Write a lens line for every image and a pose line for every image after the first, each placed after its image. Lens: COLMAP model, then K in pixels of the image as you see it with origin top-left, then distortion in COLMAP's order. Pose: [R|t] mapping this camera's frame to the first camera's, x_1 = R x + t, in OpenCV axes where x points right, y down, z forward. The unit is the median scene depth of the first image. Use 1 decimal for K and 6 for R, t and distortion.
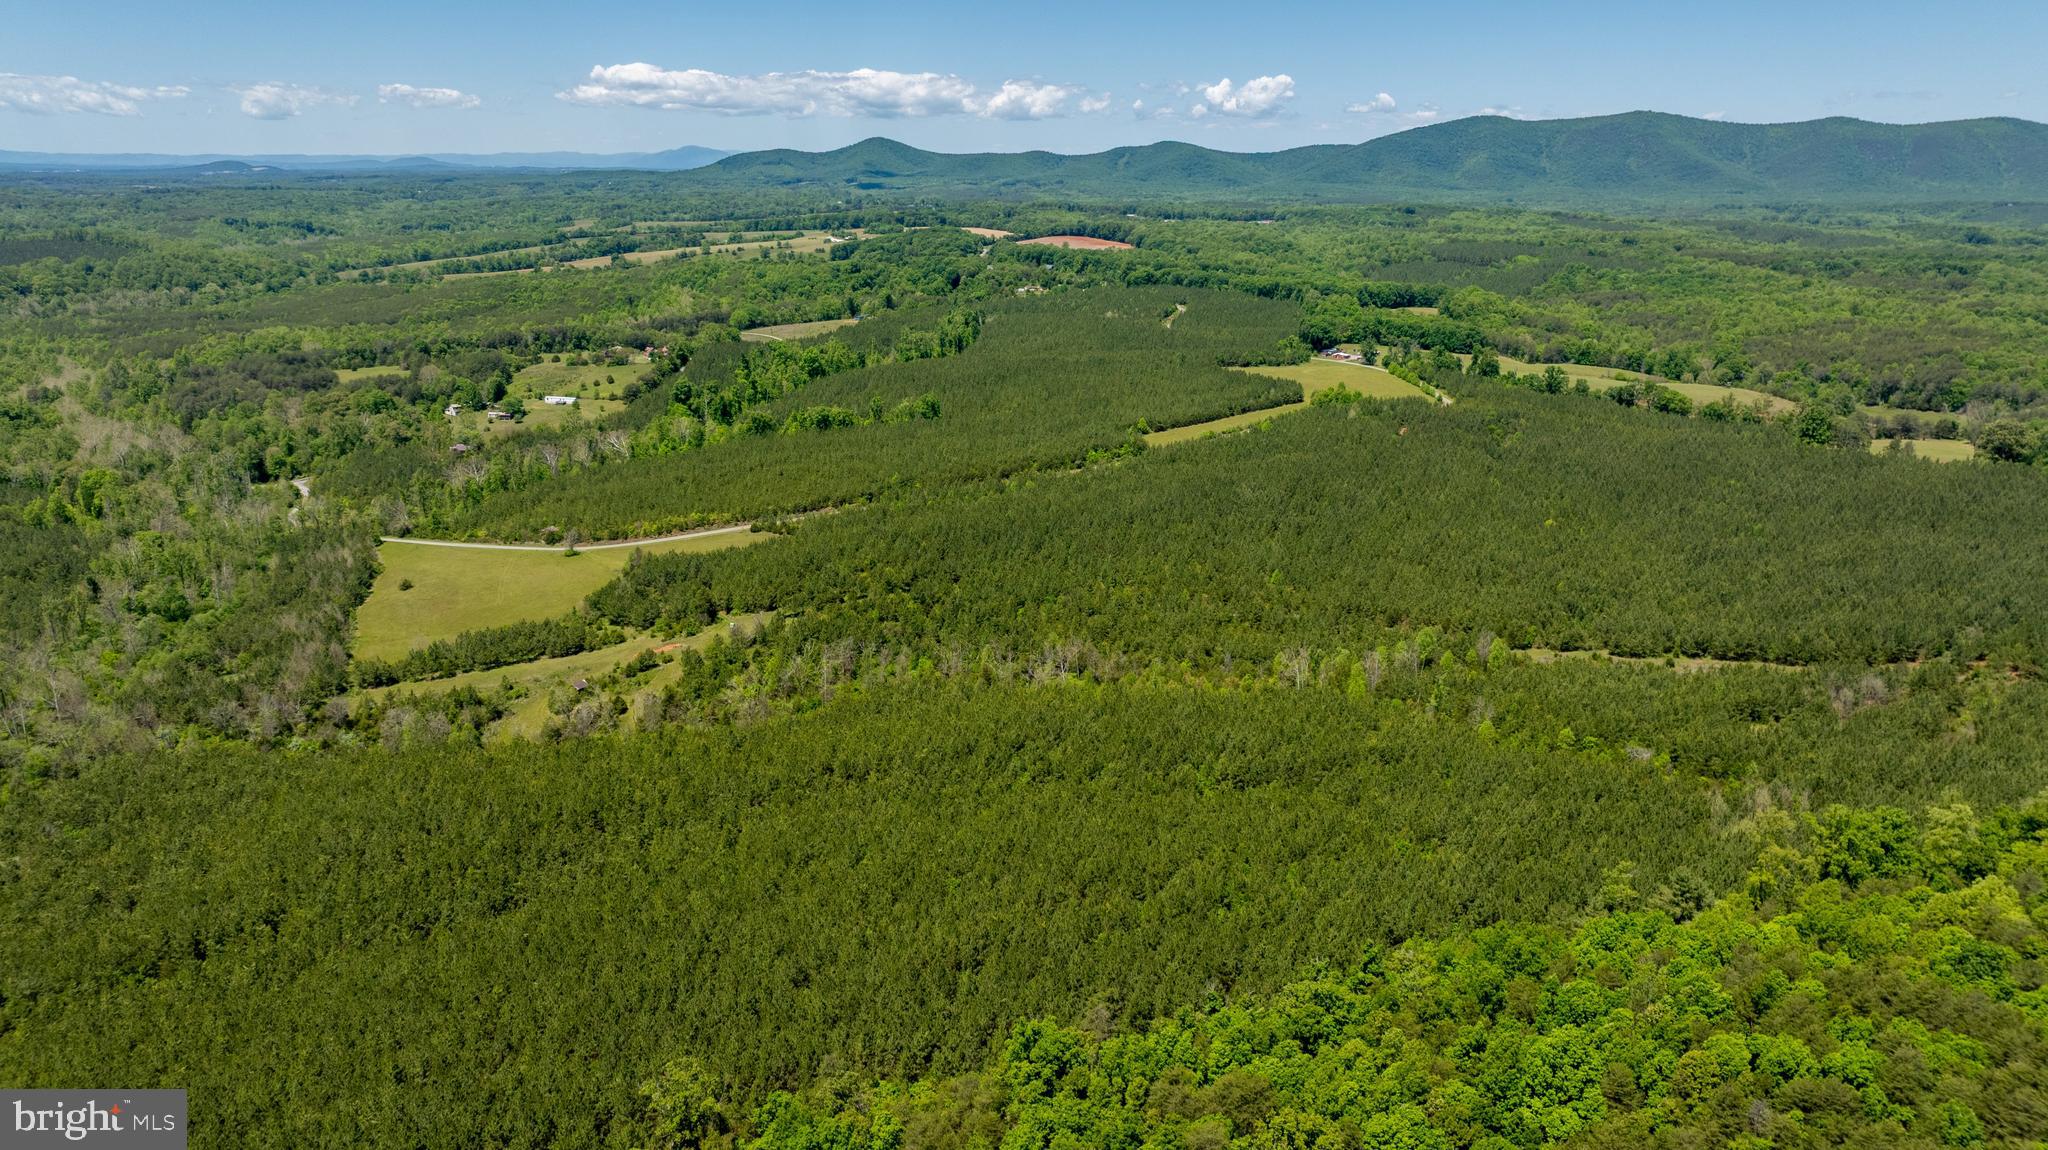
lens RADIAL K [[1438.4, 0, 1029.4], [0, 1438.4, 564.3], [0, 0, 1]] dist [-0.037326, 0.035482]
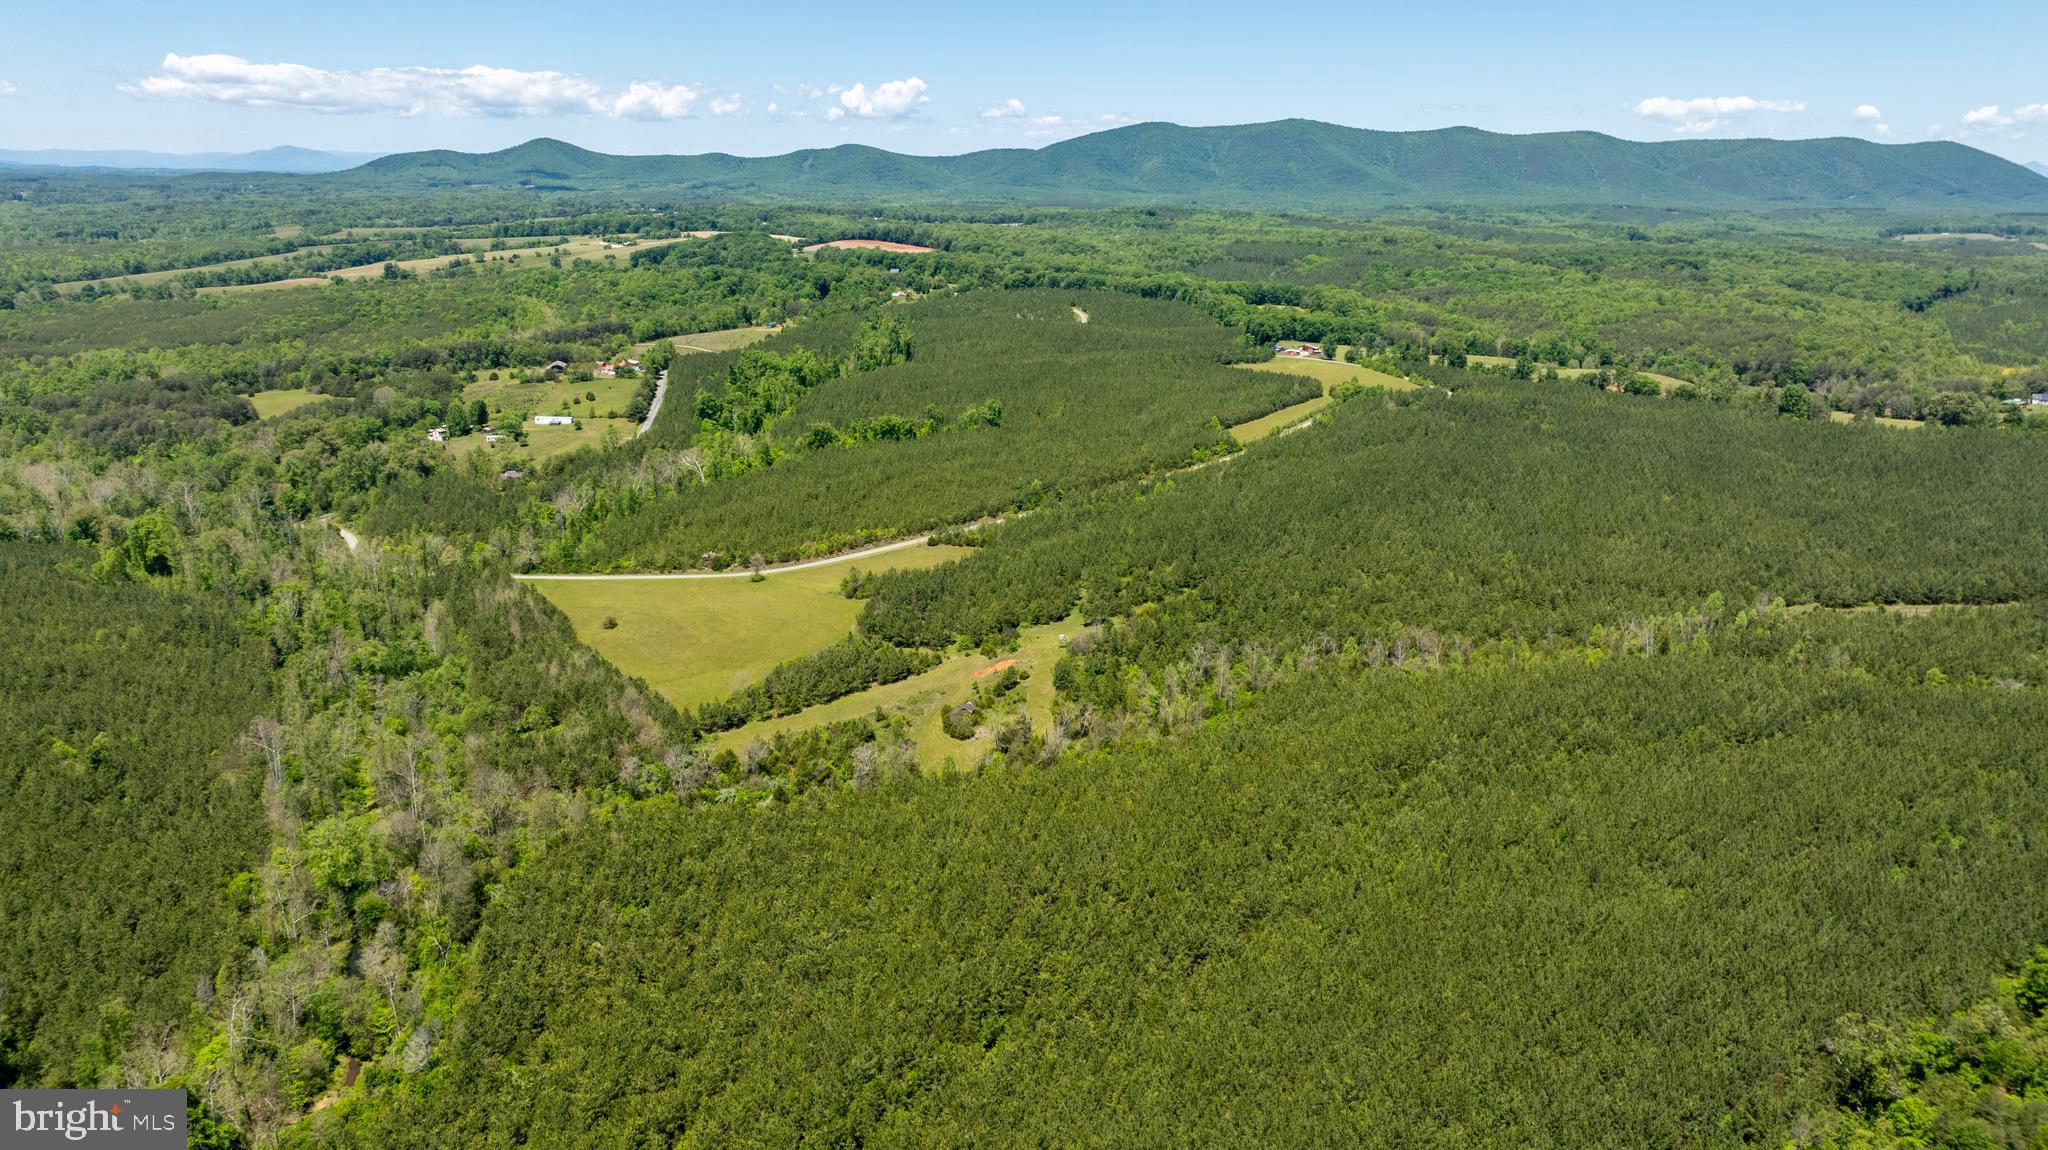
lens RADIAL K [[1438.4, 0, 1026.5], [0, 1438.4, 554.2], [0, 0, 1]] dist [-0.037326, 0.035482]
pose [[0.970532, -0.057762, 0.233947, -0.157643], [0.059719, 0.998214, -0.001285, -0.005016], [-0.233455, 0.015218, 0.972249, 0.015125]]
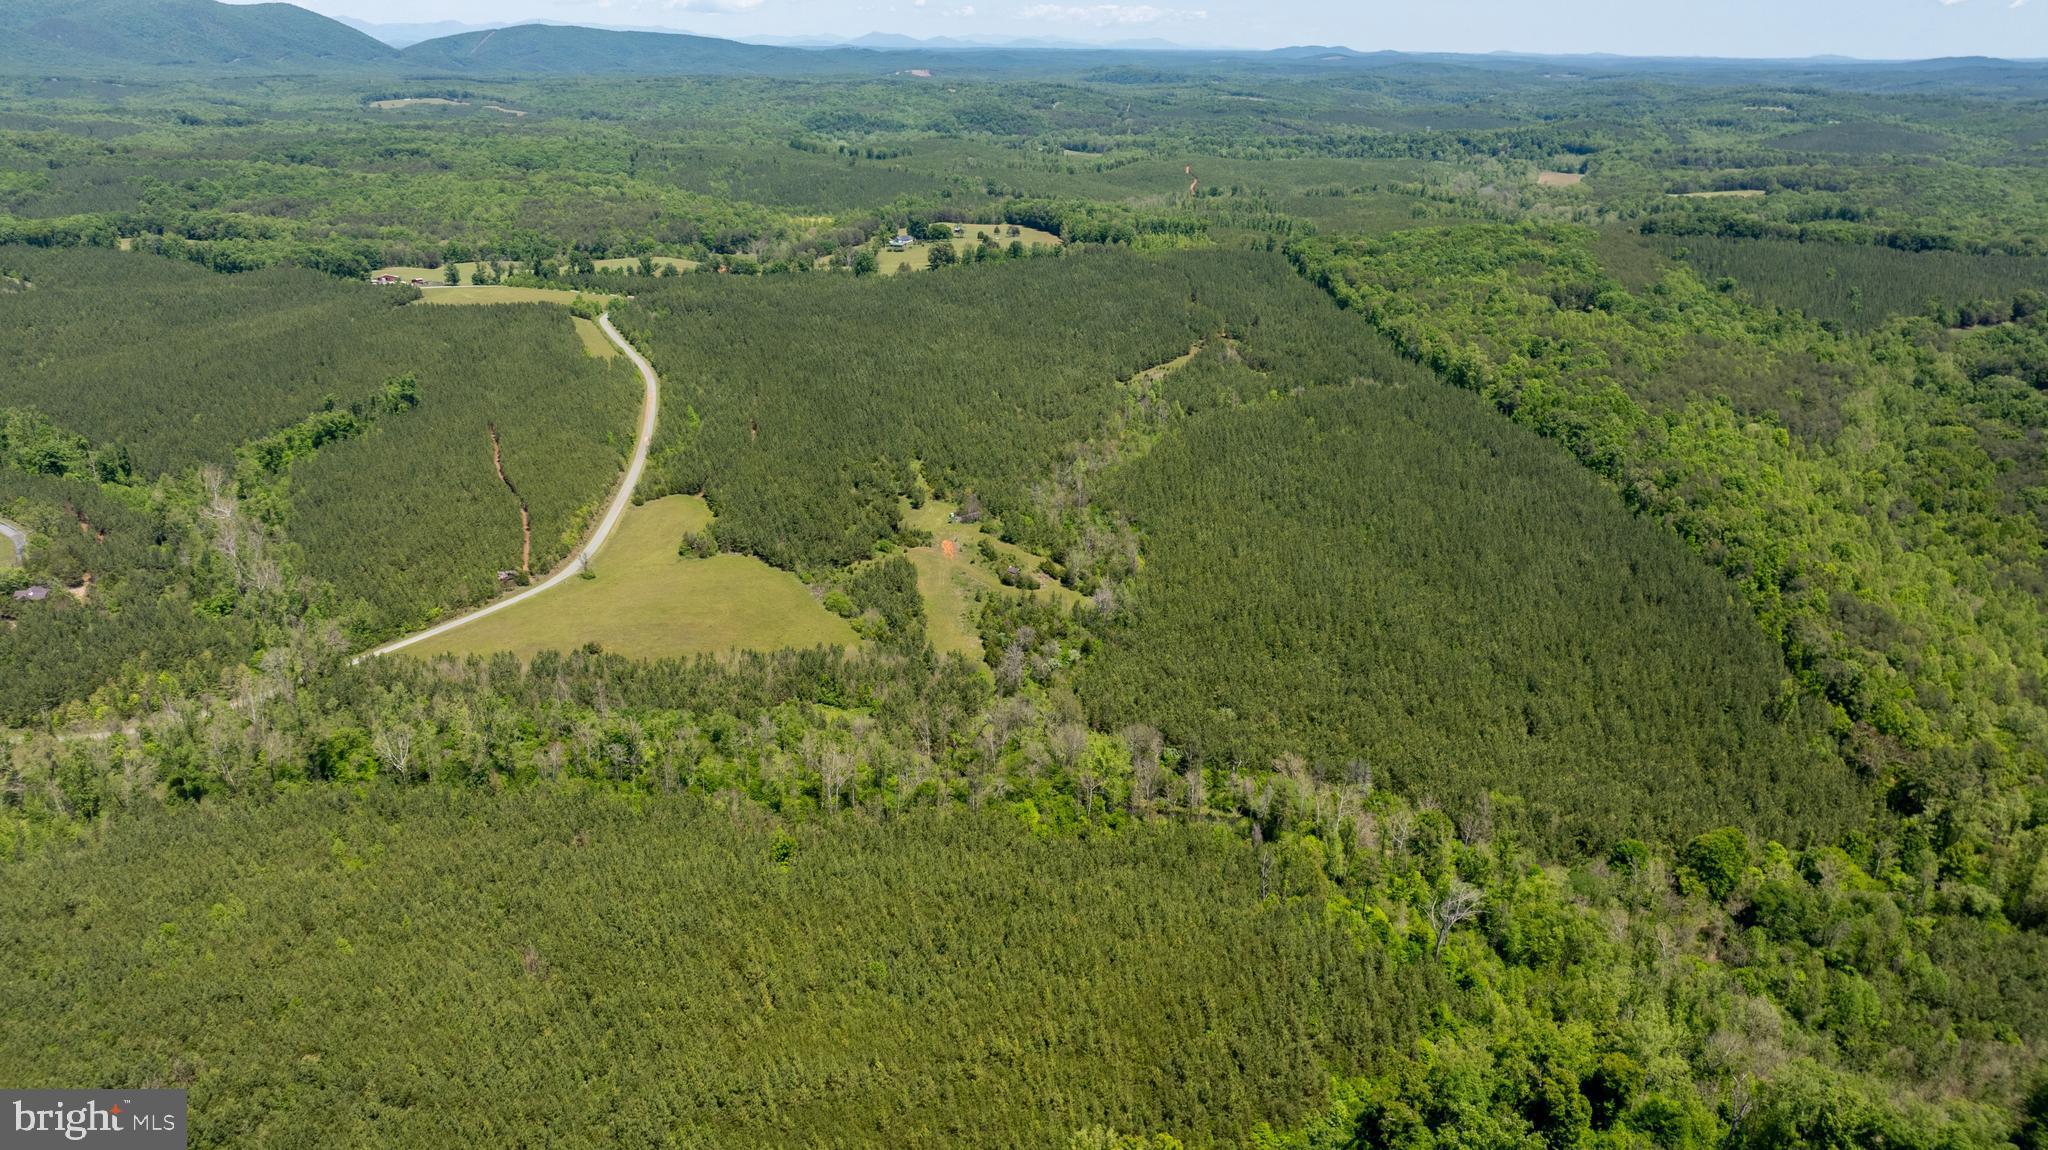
lens RADIAL K [[1438.4, 0, 1023.0], [0, 1438.4, 581.4], [0, 0, 1]] dist [-0.037326, 0.035482]
pose [[0.263960, -0.342936, 0.901510, -0.469954], [0.249412, 0.927138, 0.279657, -0.084192], [-0.931729, 0.151029, 0.330260, 0.180608]]
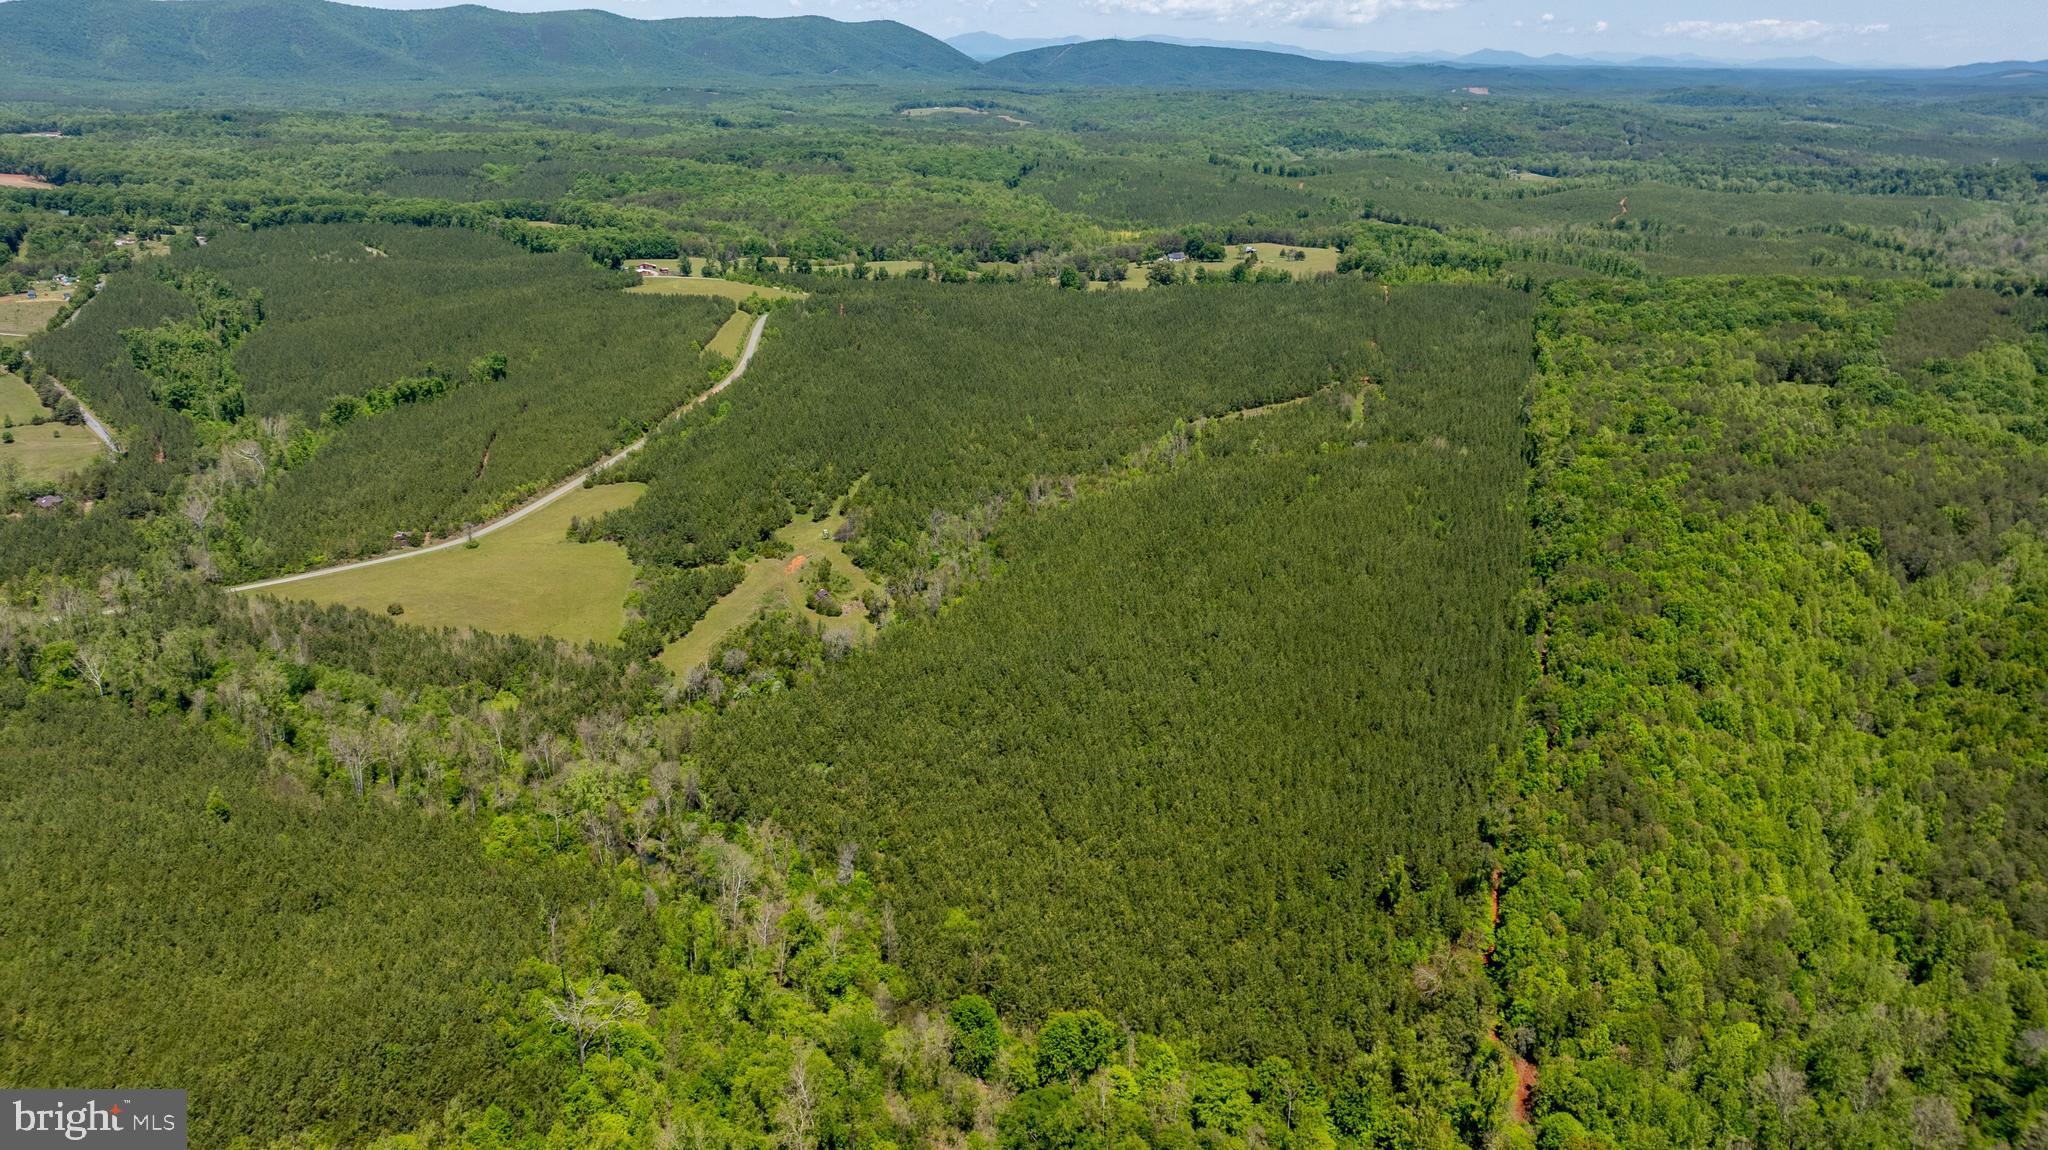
lens RADIAL K [[1438.4, 0, 1018.1], [0, 1438.4, 578.7], [0, 0, 1]] dist [-0.037326, 0.035482]
pose [[0.616894, -0.272064, 0.738528, -0.360142], [0.204916, 0.961512, 0.183041, -0.039247], [-0.759902, 0.038419, 0.648901, 0.017670]]
